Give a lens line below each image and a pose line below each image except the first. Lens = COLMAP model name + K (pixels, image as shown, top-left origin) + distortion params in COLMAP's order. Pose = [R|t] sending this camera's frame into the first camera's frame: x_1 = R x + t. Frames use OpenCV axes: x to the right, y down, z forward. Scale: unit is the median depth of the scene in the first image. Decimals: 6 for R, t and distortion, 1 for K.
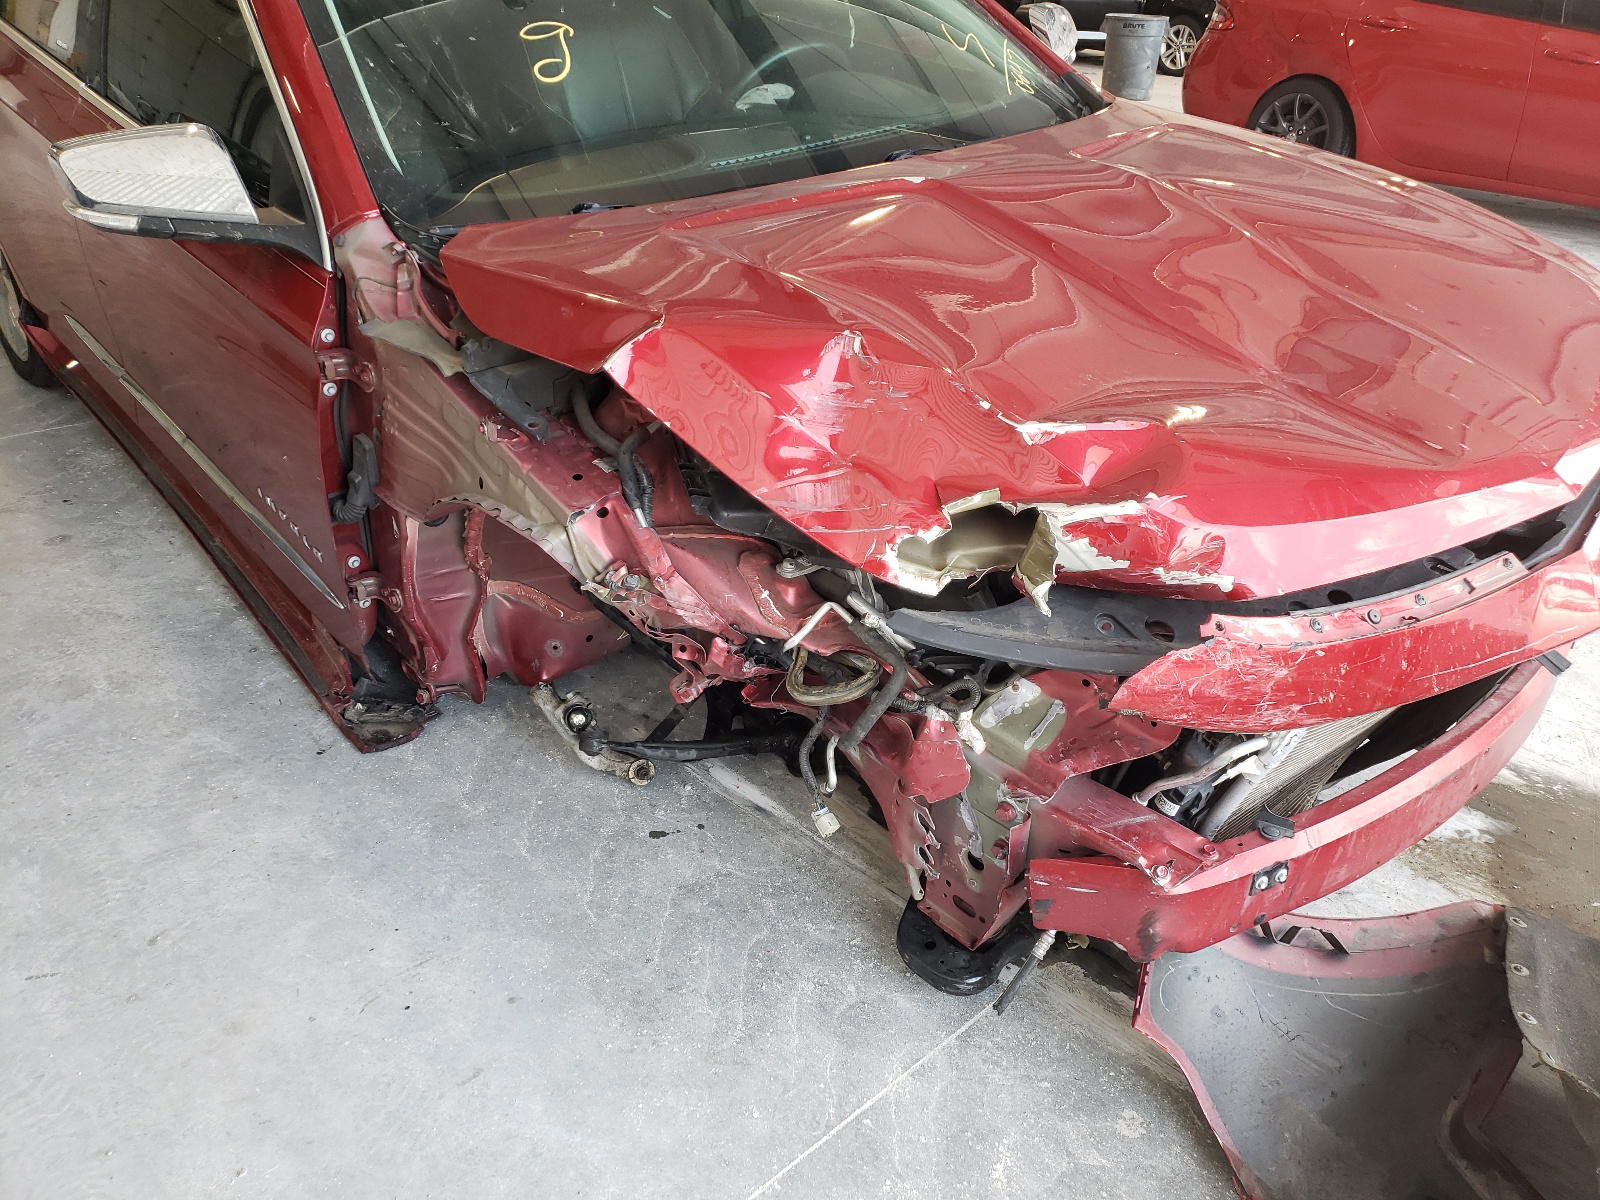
lens RADIAL K [[1206.9, 0, 798.0], [0, 1206.9, 570.9], [0, 0, 1]] dist [0.137746, -0.197825]
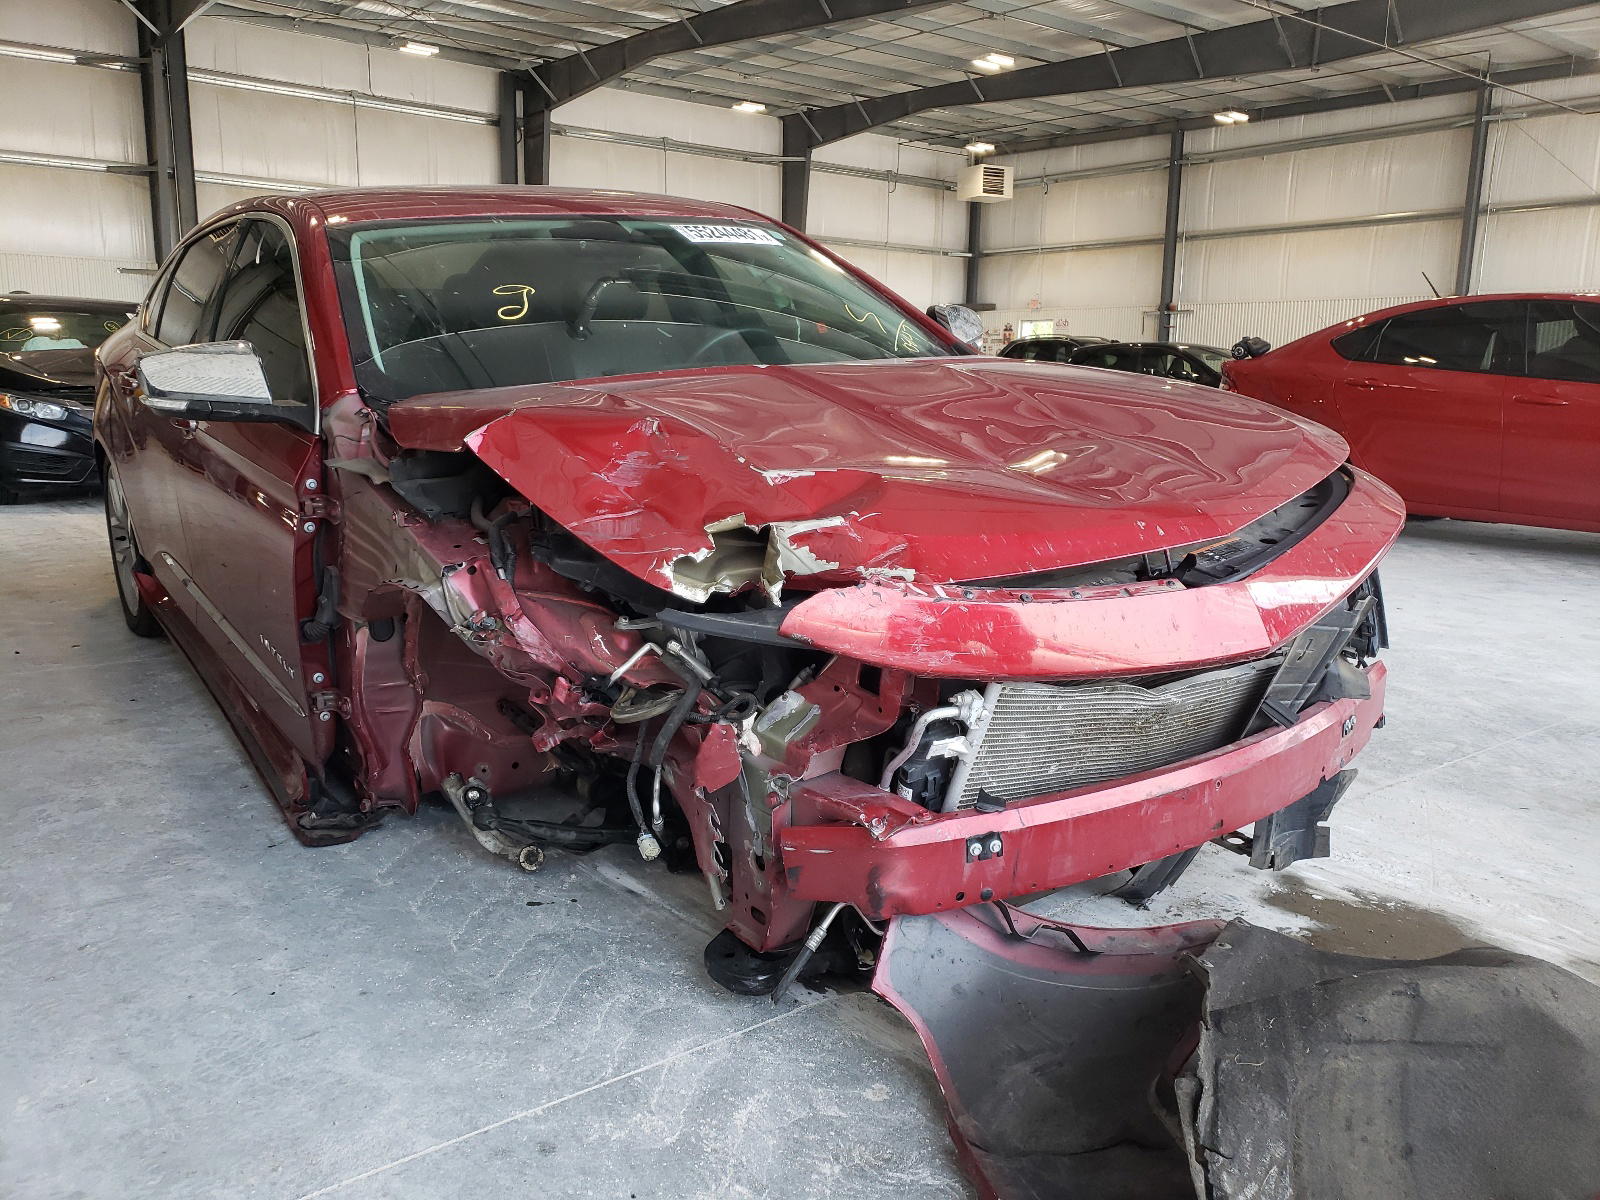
lens RADIAL K [[1220.8, 0, 800.0], [0, 1220.8, 600.0], [0, 0, 1]] dist [0.111508, -0.104678]
pose [[0.993865, -0.008573, -0.110271, 0.309249], [-0.026252, 0.950218, -0.310478, 0.356869], [0.107443, 0.311468, 0.944163, -0.169375]]
